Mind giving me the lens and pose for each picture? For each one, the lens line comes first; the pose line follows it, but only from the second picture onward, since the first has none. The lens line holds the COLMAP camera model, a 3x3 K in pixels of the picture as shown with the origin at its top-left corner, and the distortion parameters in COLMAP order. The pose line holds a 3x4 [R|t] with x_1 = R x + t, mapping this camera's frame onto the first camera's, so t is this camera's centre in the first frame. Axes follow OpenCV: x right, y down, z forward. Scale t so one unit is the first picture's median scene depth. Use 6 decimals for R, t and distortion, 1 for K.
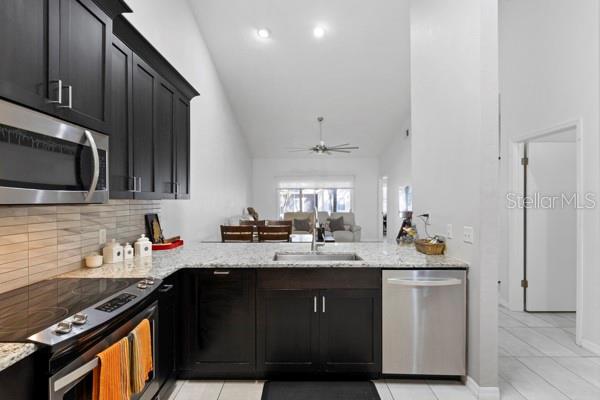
lens RADIAL K [[295.1, 0, 295.9], [0, 295.1, 199.5], [0, 0, 1]] dist [0.001146, 0.000274]
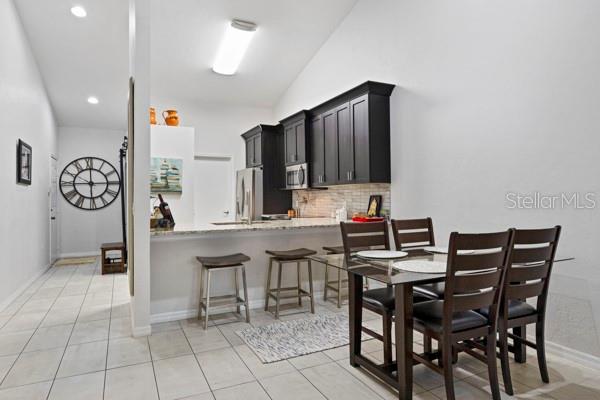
lens RADIAL K [[354.8, 0, 300.0], [0, 354.8, 200.0], [0, 0, 1]] dist [-0.008117, -0.001098]
pose [[-0.887719, 0.012639, -0.460211, 0.413594], [0.012596, 0.999916, 0.003165, 0.048652], [0.460213, -0.002988, -0.887804, 1.787681]]
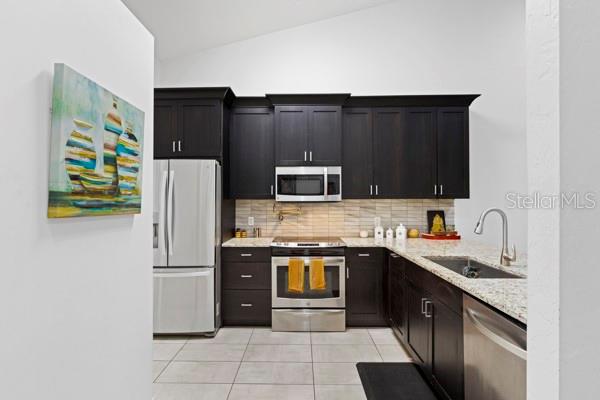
lens RADIAL K [[295.1, 0, 295.9], [0, 295.1, 199.5], [0, 0, 1]] dist [0.001146, 0.000274]
pose [[-0.000963, 0.001575, -0.999998, 0.612170], [0.003891, 0.999991, 0.001571, -0.001790], [0.999992, -0.003889, -0.000969, 0.333577]]
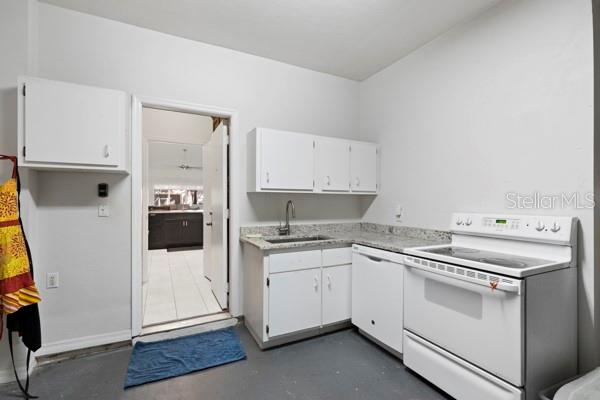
lens RADIAL K [[273.5, 0, 296.3], [0, 273.5, 199.7], [0, 0, 1]] dist [0.000243, -0.000063]
pose [[0.887548, 0.010083, 0.460605, -0.144485], [-0.006345, 0.999933, -0.009664, 0.063661], [-0.460672, 0.005655, 0.887553, -1.441110]]
